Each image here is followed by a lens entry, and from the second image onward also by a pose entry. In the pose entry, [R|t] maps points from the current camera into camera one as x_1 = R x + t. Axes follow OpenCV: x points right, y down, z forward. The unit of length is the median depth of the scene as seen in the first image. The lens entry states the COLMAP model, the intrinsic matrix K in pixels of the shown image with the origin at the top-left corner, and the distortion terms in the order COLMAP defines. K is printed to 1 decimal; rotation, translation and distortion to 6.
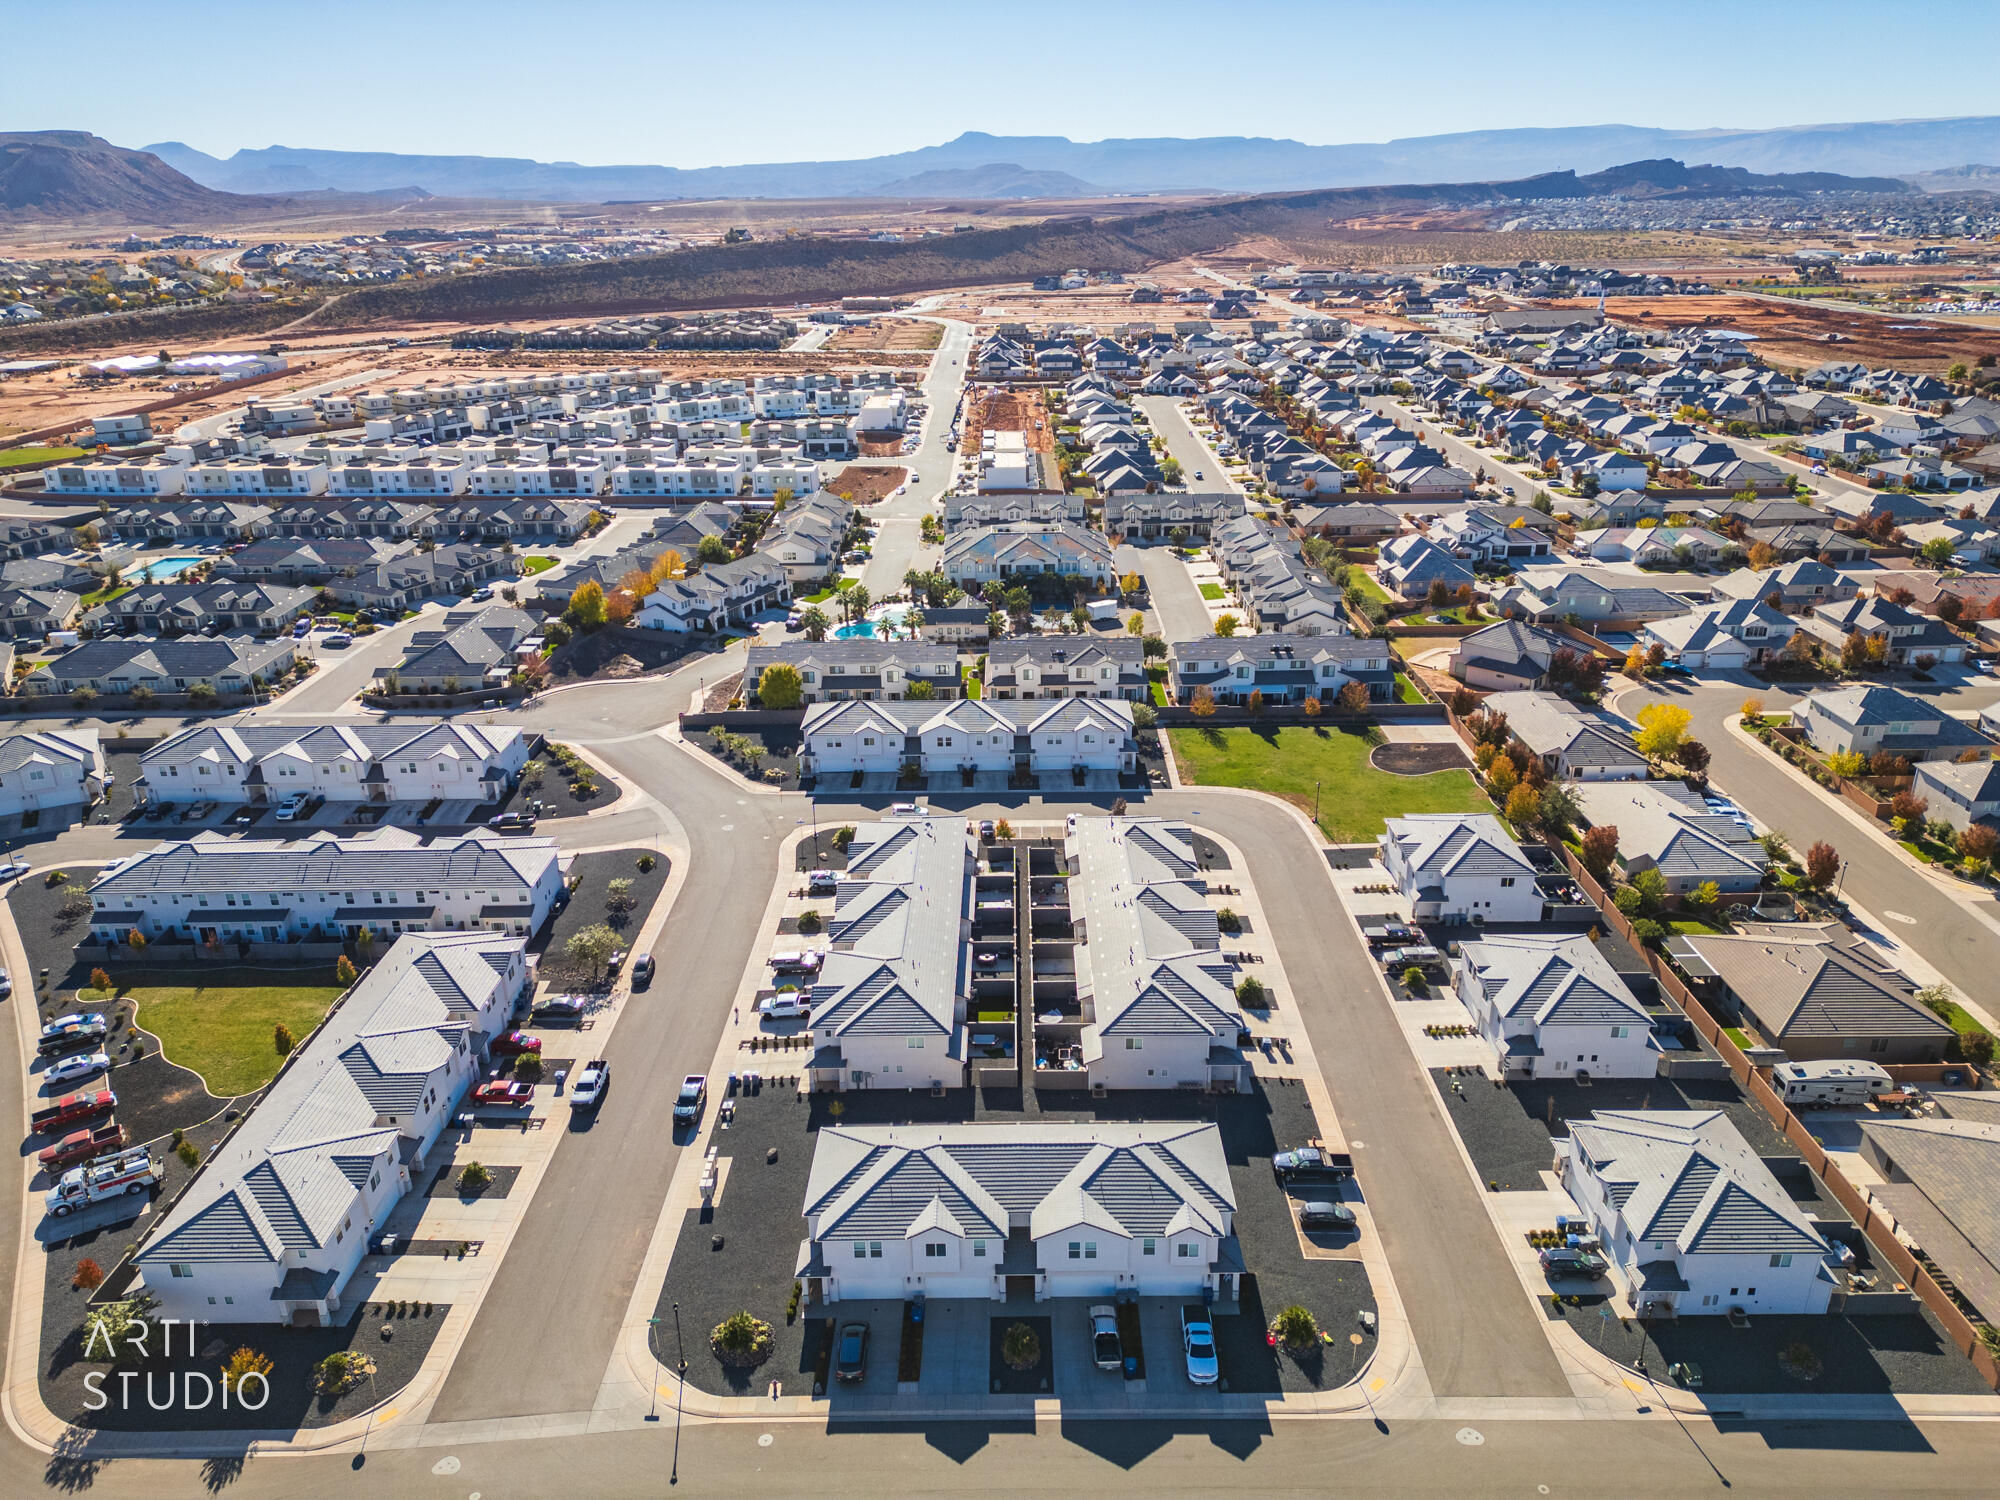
lens RADIAL K [[1396.0, 0, 1003.7], [0, 1396.0, 752.1], [0, 0, 1]] dist [0.093609, -0.093015]
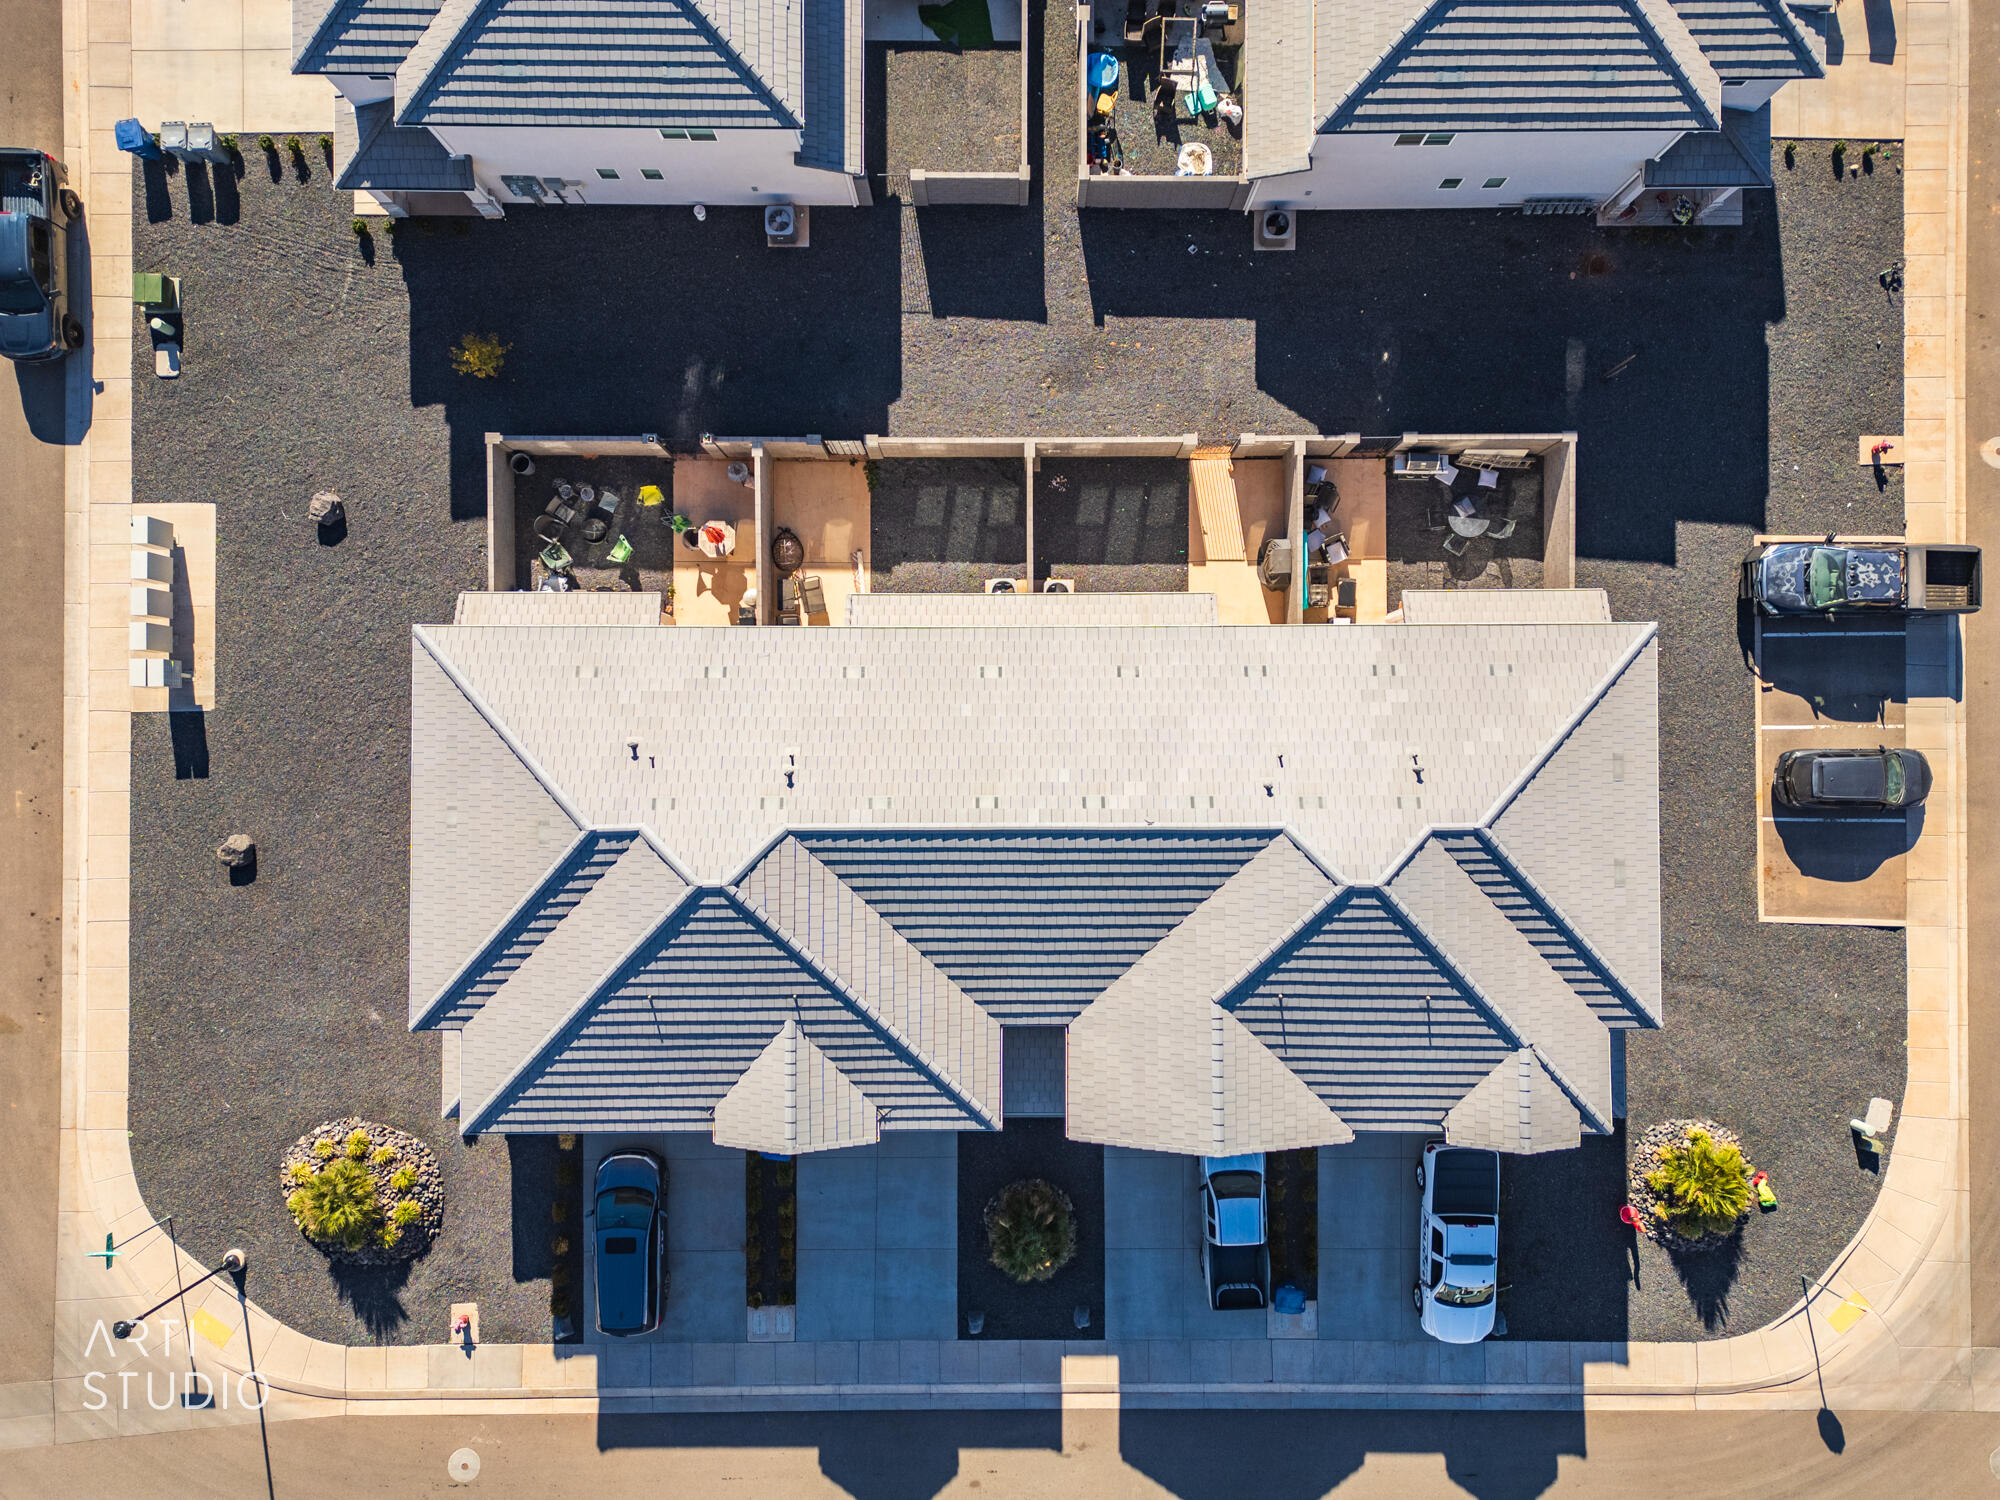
lens RADIAL K [[1396.0, 0, 1003.7], [0, 1396.0, 752.1], [0, 0, 1]] dist [0.093609, -0.093015]
pose [[0.999931, -0.003770, 0.011140, -0.000056], [-0.008842, 0.383673, 0.923427, -0.016857], [-0.007756, -0.923461, 0.383613, 0.732314]]
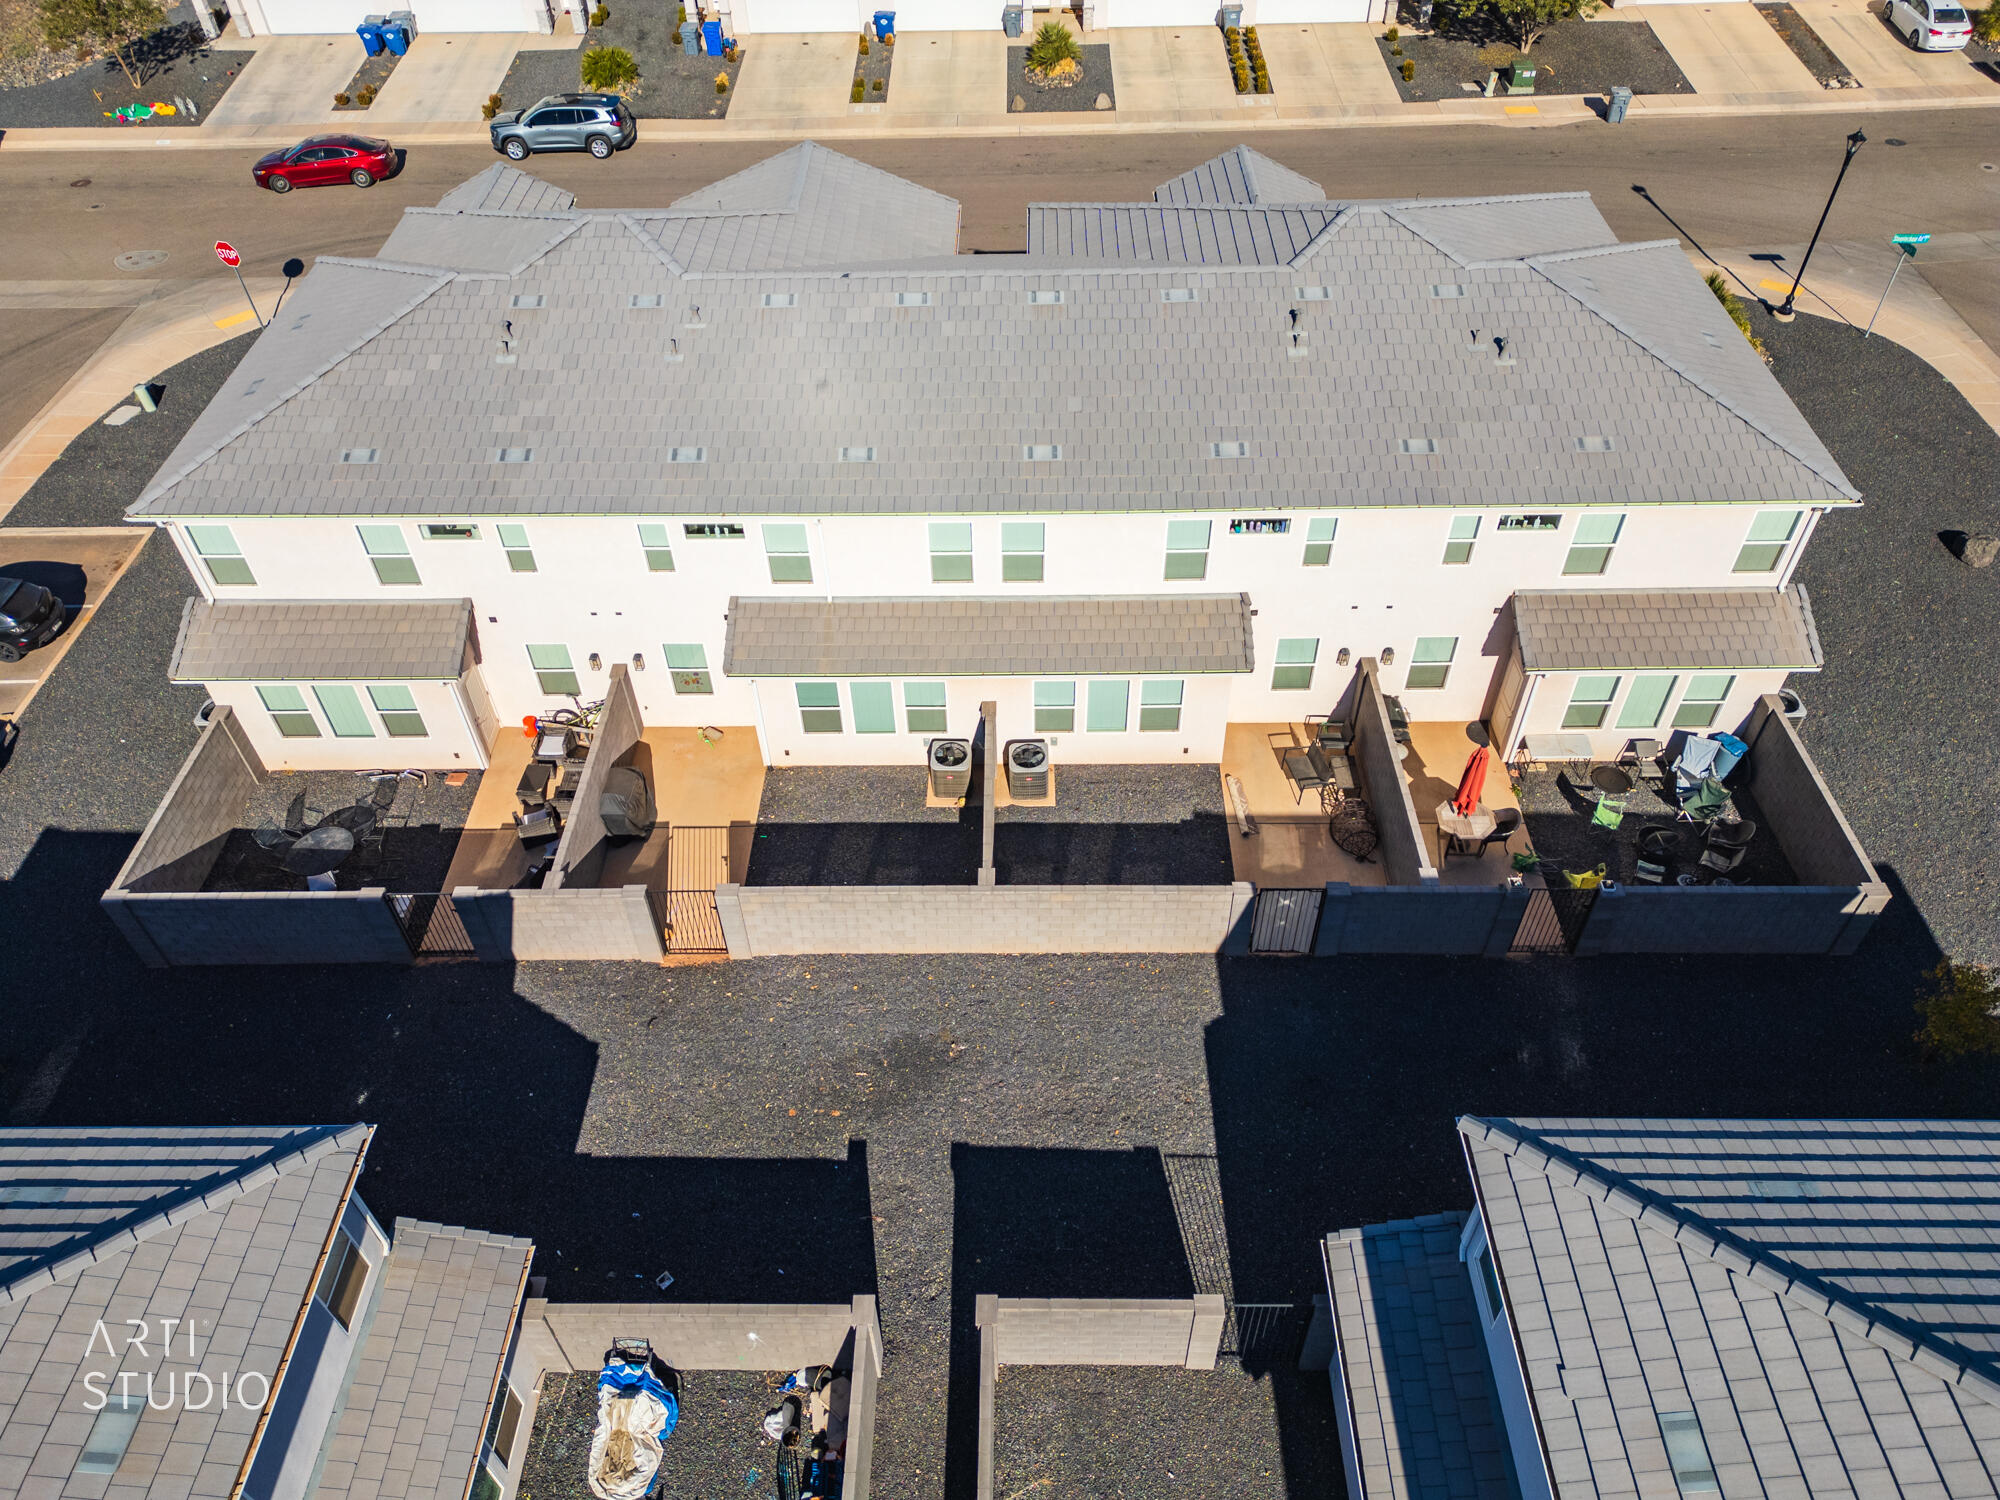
lens RADIAL K [[1396.0, 0, 1003.7], [0, 1396.0, 752.1], [0, 0, 1]] dist [0.093609, -0.093015]
pose [[-0.999476, 0.018650, 0.026448, 0.001546], [0.031685, 0.397604, 0.917010, 0.059696], [0.006586, 0.917367, -0.397987, 0.971829]]
